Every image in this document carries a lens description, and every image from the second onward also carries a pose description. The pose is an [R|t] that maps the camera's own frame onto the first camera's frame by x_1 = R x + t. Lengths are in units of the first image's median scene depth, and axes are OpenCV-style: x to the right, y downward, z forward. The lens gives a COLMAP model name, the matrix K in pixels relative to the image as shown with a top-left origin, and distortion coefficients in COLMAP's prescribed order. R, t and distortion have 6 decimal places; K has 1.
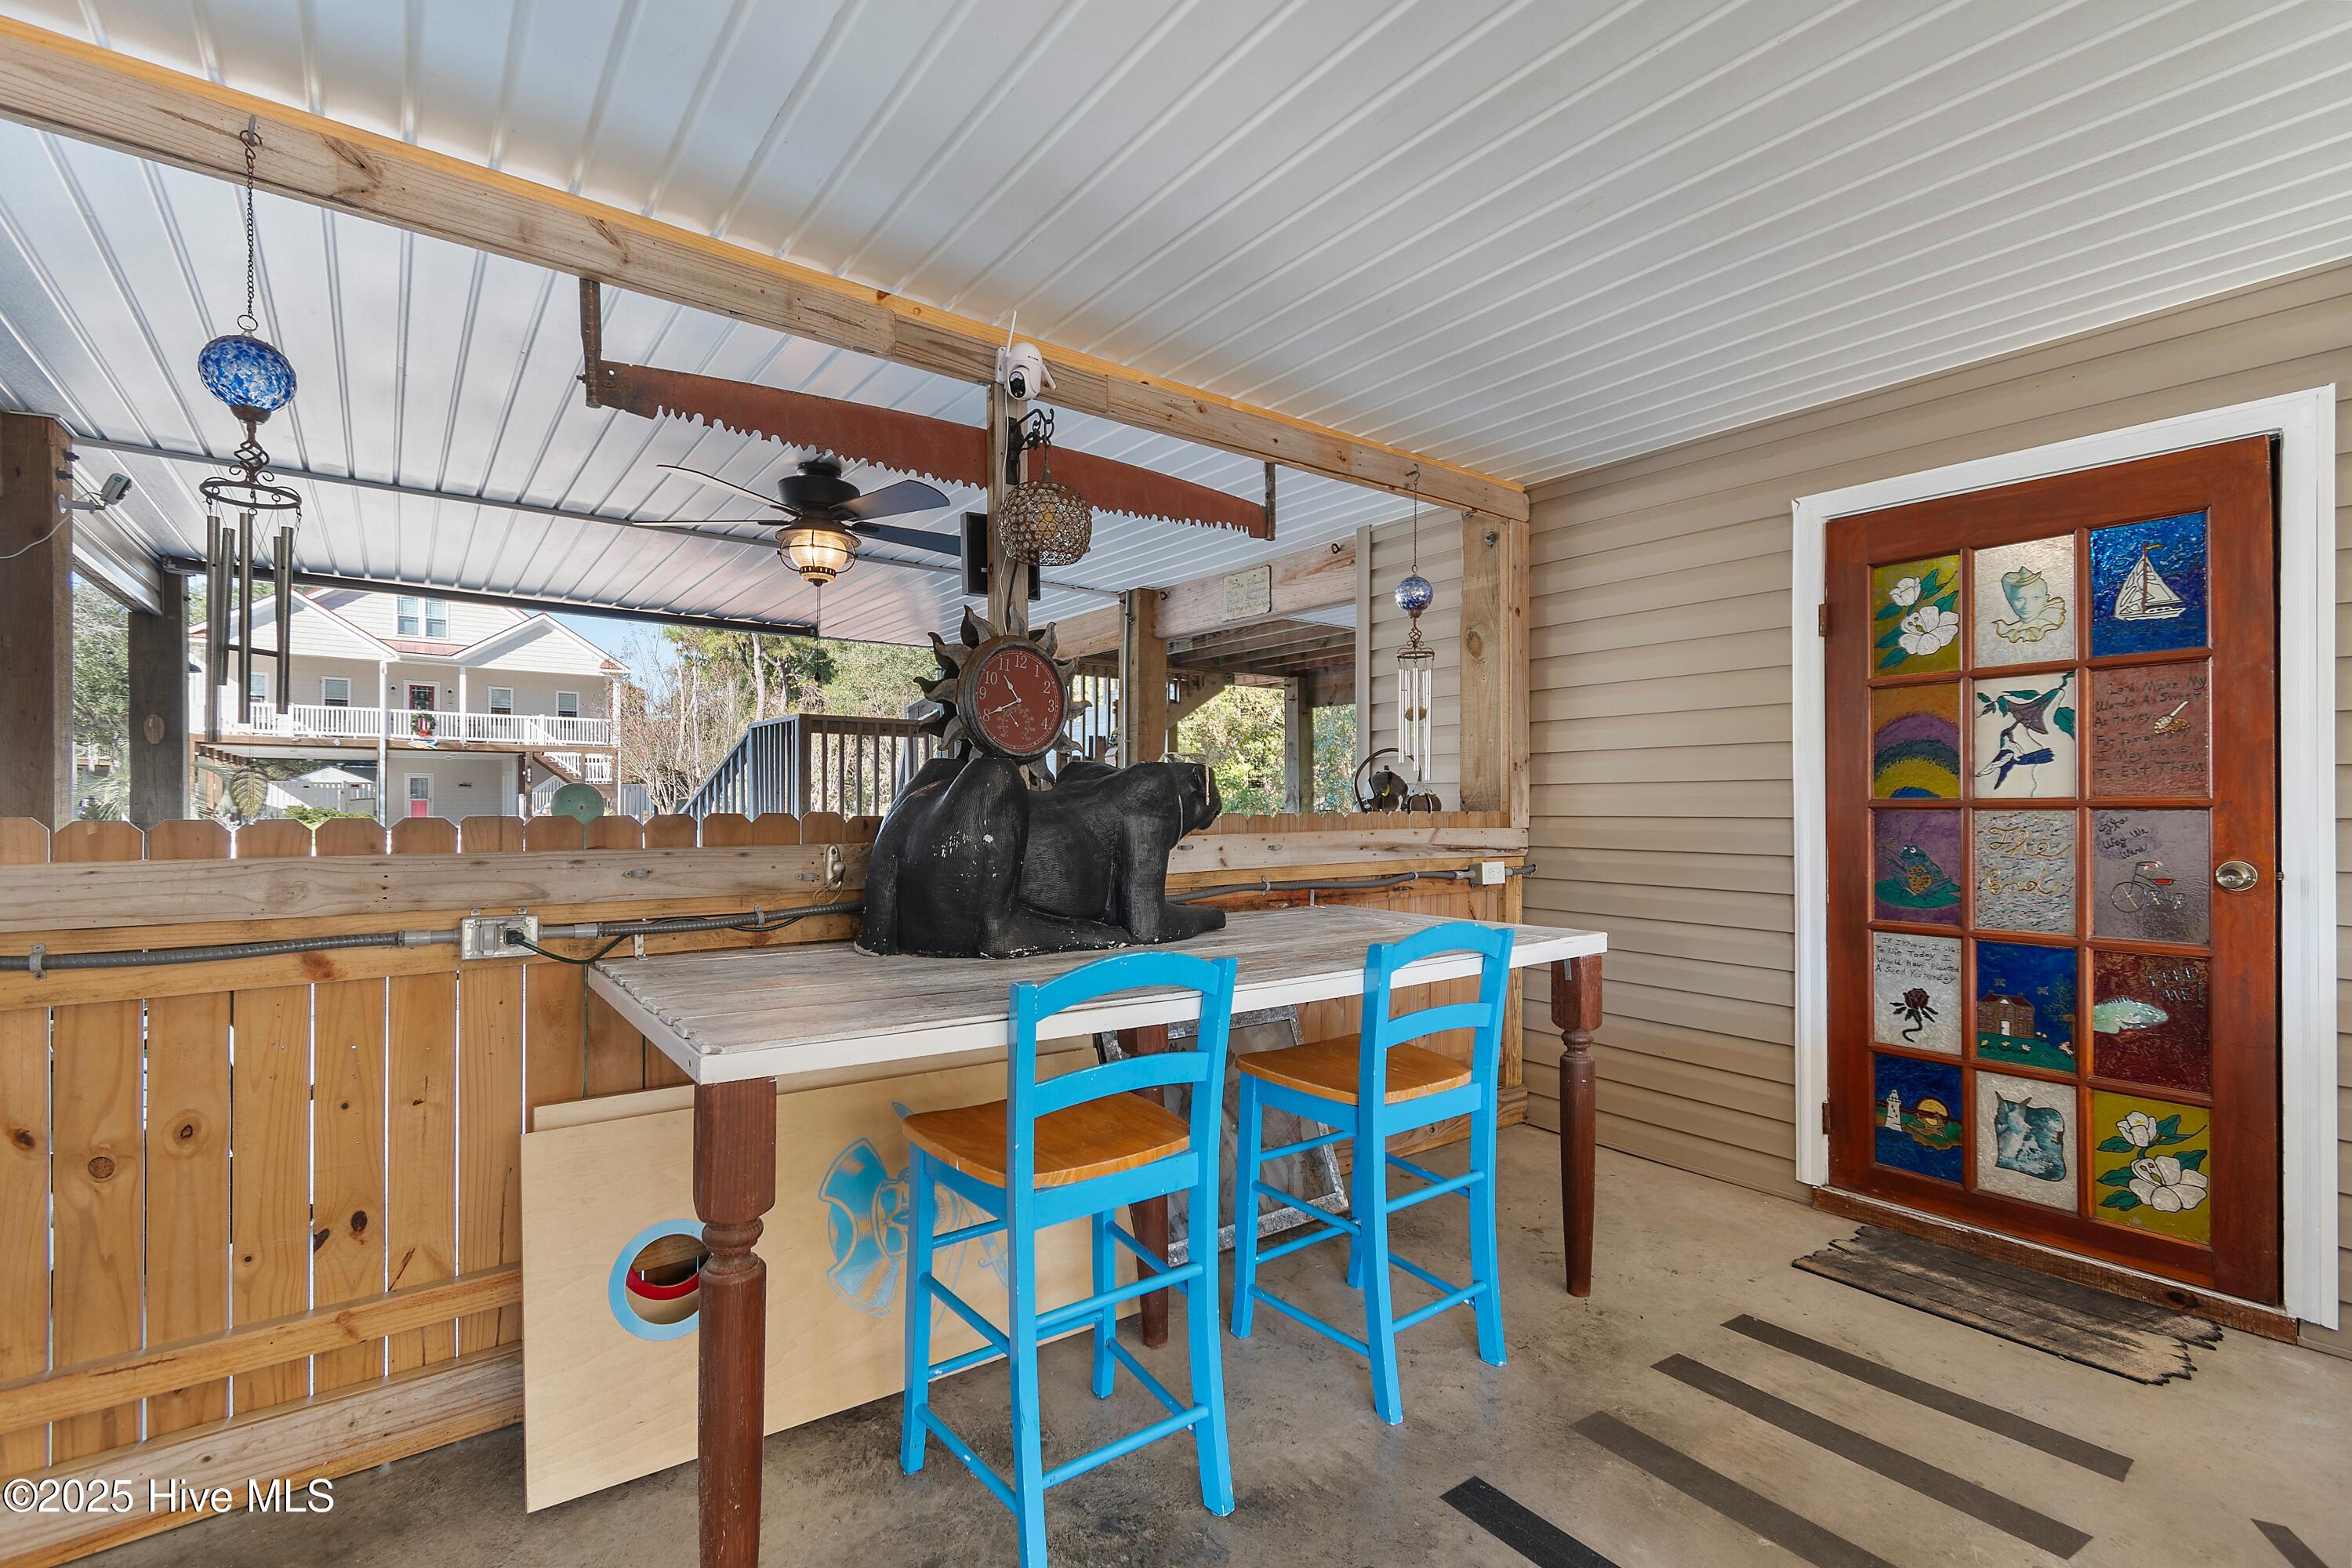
lens RADIAL K [[1034.0, 0, 1167.4], [0, 1034.0, 803.5], [0, 0, 1]] dist [0.001406, -0.000418]
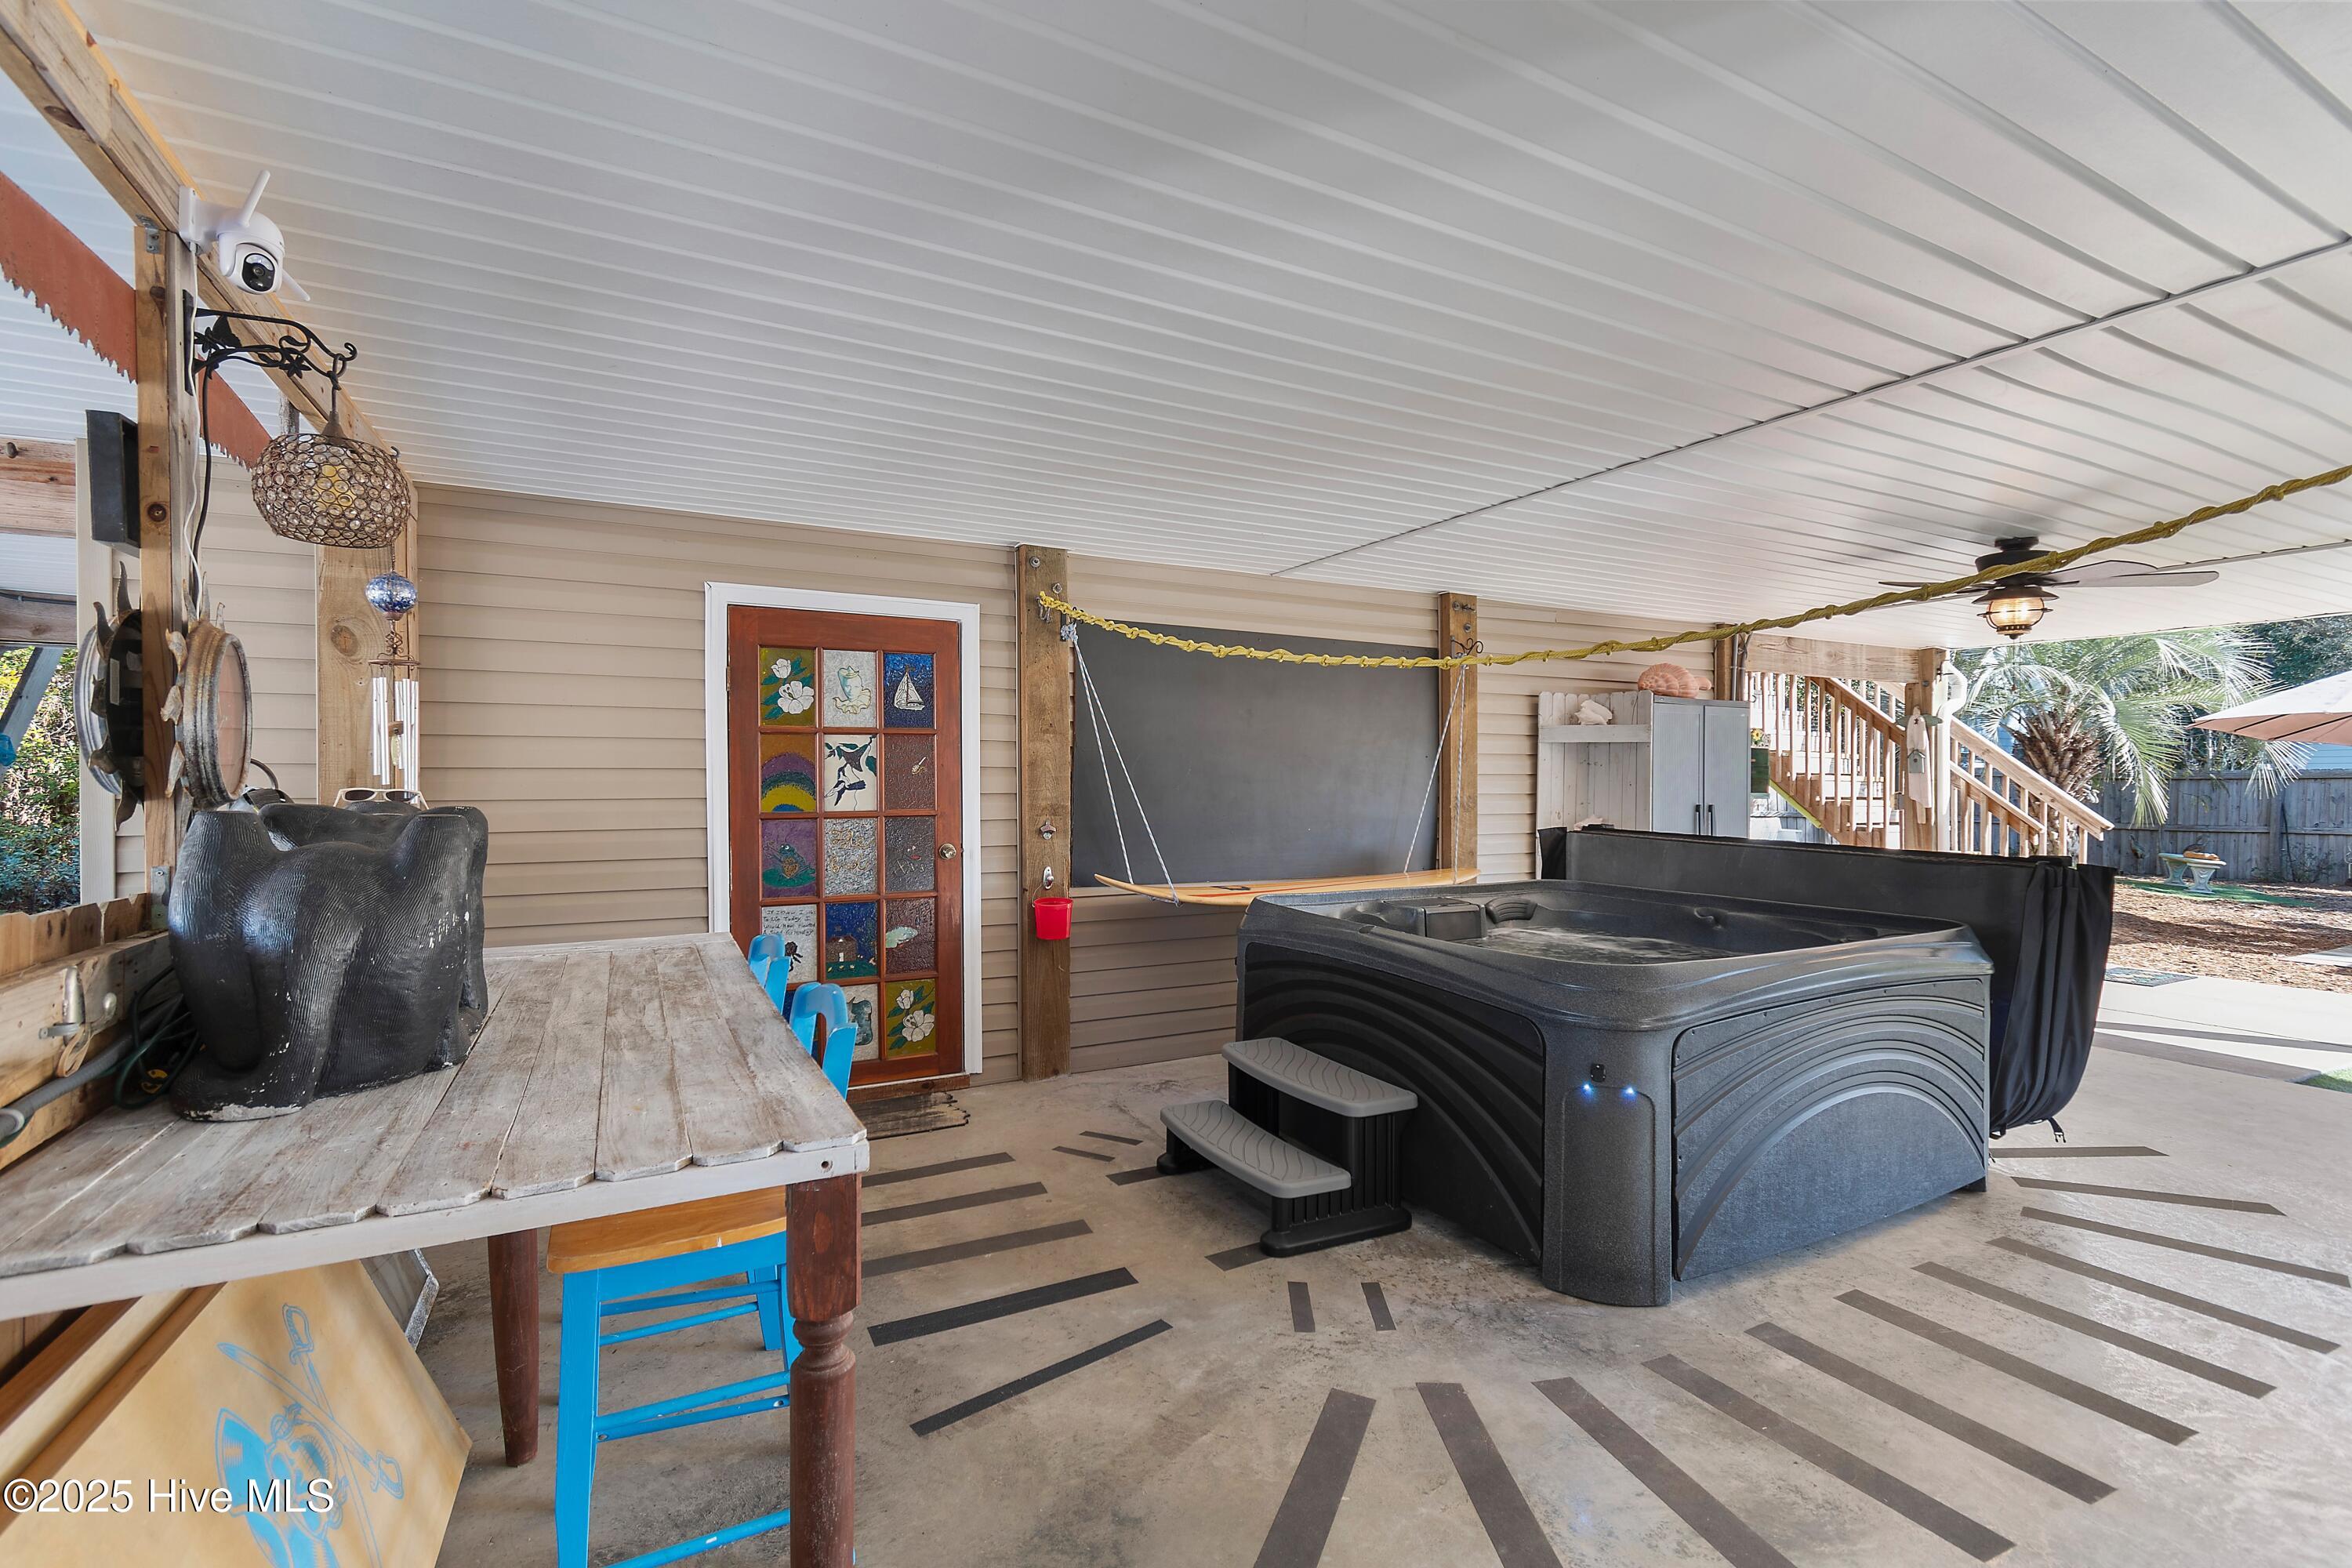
lens RADIAL K [[1034.0, 0, 1162.7], [0, 1034.0, 778.5], [0, 0, 1]] dist [0.001406, -0.000418]
pose [[0.172469, 0.000565, 0.985015, -0.671857], [-0.000436, 1.000000, -0.000497, -0.055721], [-0.985015, -0.000344, 0.172469, 0.251493]]
